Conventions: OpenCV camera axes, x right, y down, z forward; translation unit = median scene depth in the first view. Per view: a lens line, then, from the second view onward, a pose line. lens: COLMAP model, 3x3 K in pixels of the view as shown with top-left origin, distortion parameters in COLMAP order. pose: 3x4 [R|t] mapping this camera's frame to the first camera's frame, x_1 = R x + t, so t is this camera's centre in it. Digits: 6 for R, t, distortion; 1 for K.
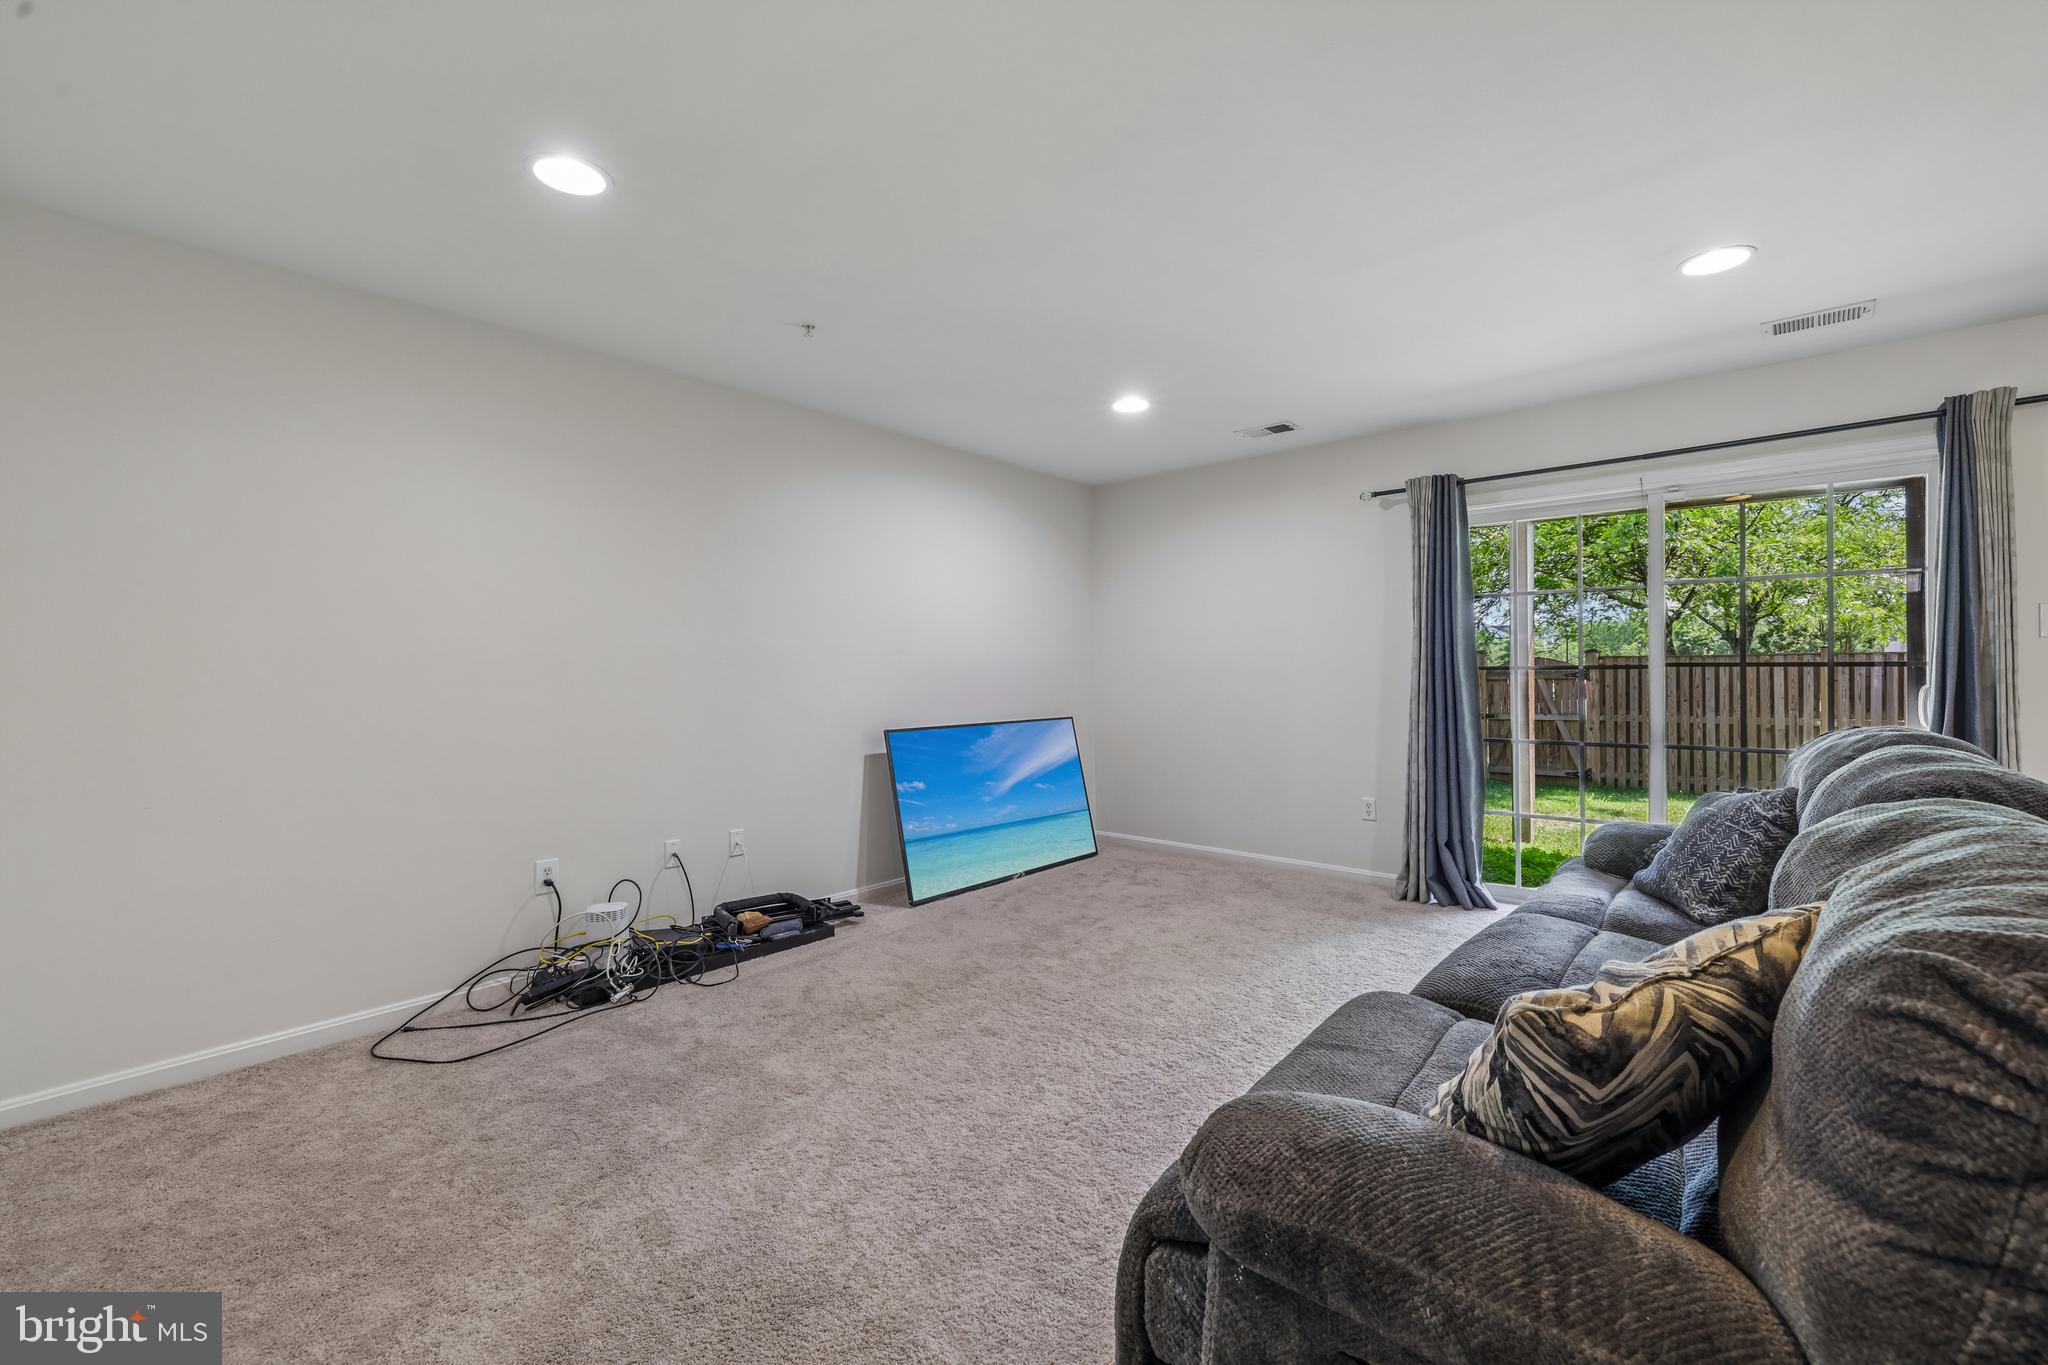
lens RADIAL K [[869.7, 0, 1022.8], [0, 869.7, 667.0], [0, 0, 1]] dist [0.002487, 0.000407]
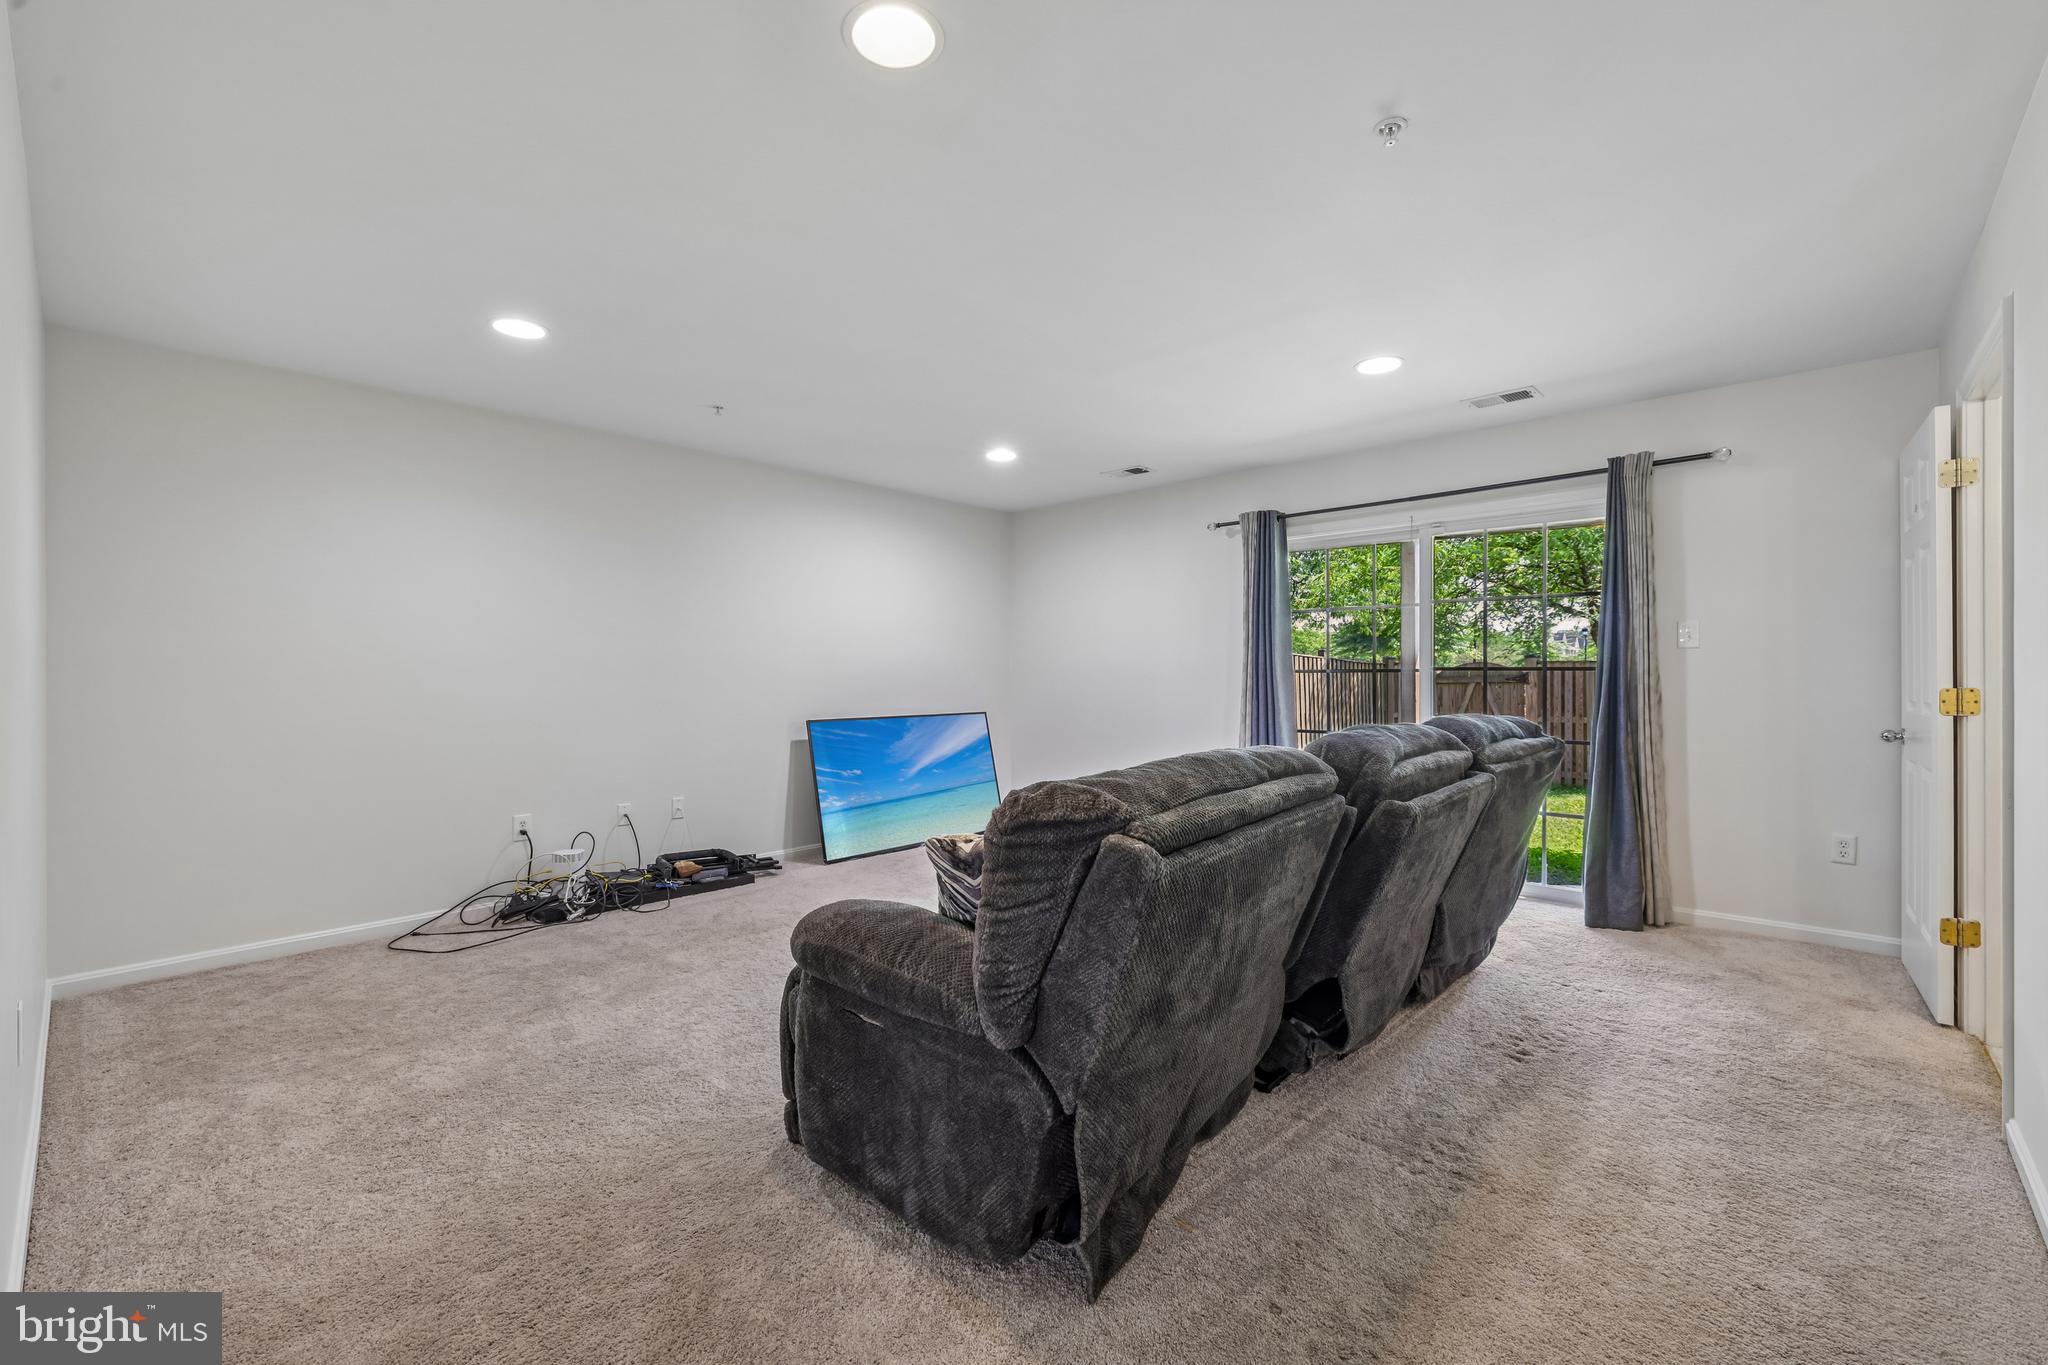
lens RADIAL K [[869.7, 0, 1019.2], [0, 869.7, 674.0], [0, 0, 1]] dist [0.002487, 0.000407]
pose [[0.999556, 0.003737, -0.029550, 0.227892], [-0.003594, 0.999982, 0.004876, 0.000935], [0.029568, -0.004768, 0.999551, -0.272727]]
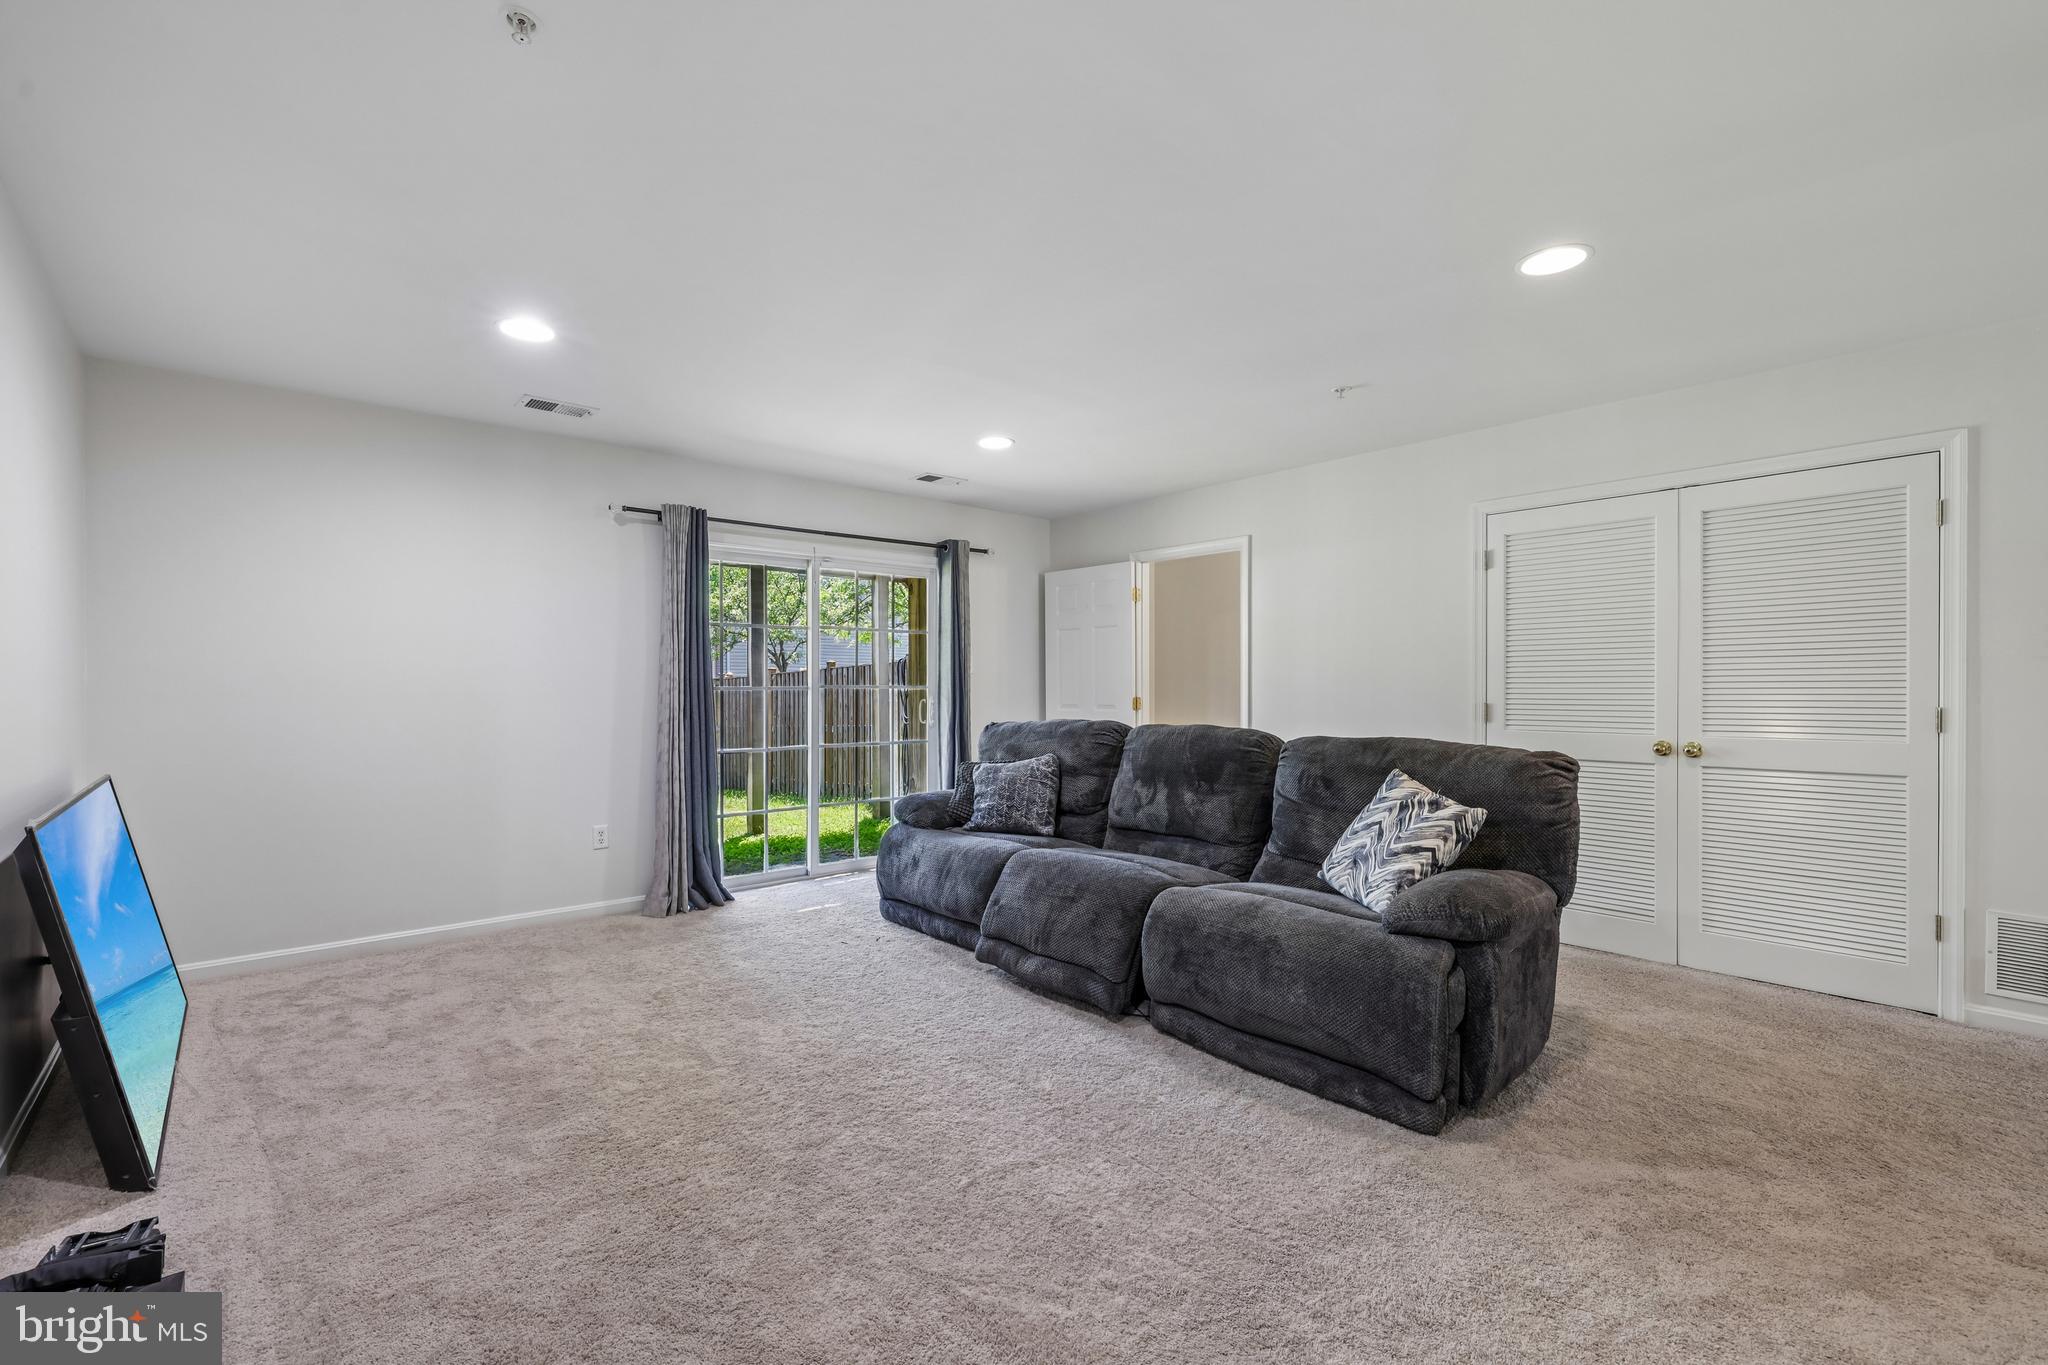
lens RADIAL K [[869.7, 0, 1009.0], [0, 869.7, 697.0], [0, 0, 1]] dist [0.002487, 0.000407]
pose [[0.127858, -0.007184, 0.991766, -0.680962], [-0.001270, 0.999972, 0.007407, 0.005122], [-0.991792, -0.002207, 0.127845, 0.613462]]
